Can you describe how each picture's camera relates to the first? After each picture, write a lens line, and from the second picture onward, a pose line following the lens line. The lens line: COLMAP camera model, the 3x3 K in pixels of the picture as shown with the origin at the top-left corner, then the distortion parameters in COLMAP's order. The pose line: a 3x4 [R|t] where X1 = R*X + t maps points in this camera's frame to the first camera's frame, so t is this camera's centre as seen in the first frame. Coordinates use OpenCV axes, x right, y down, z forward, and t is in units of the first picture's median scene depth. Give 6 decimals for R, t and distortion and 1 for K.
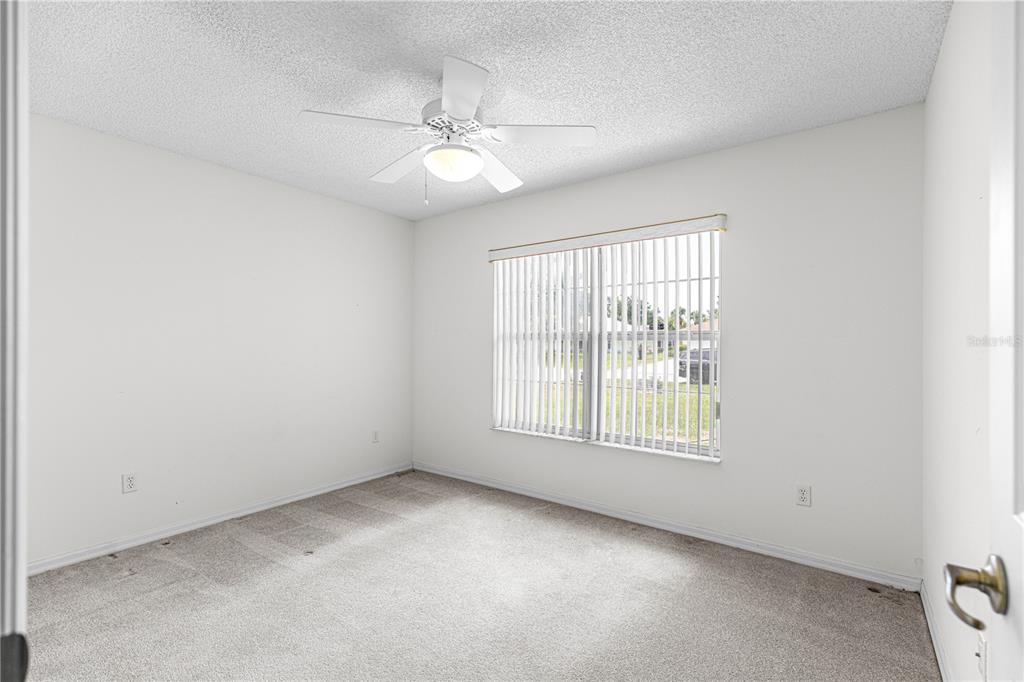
lens RADIAL K [[462.7, 0, 513.8], [0, 462.7, 340.4], [0, 0, 1]] dist [0.012446, -0.002218]
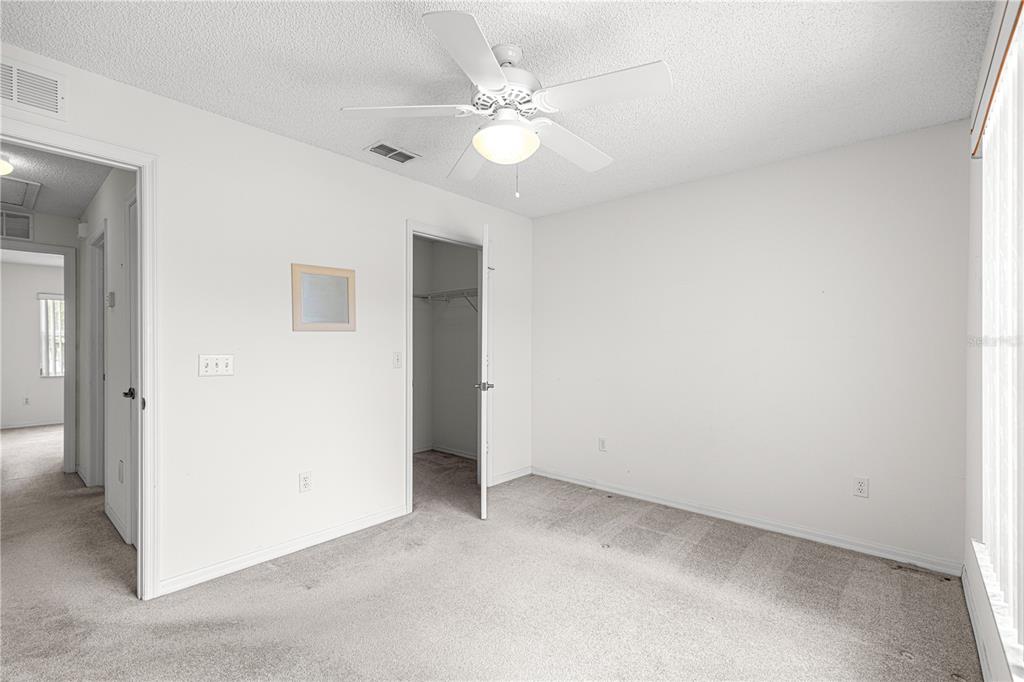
lens RADIAL K [[462.7, 0, 513.9], [0, 462.7, 344.0], [0, 0, 1]] dist [0.012446, -0.002218]
pose [[-0.063695, -0.000989, -0.997969, 0.524014], [-0.000840, 0.999999, -0.000937, 0.009078], [0.997969, 0.000779, -0.063696, 0.753825]]
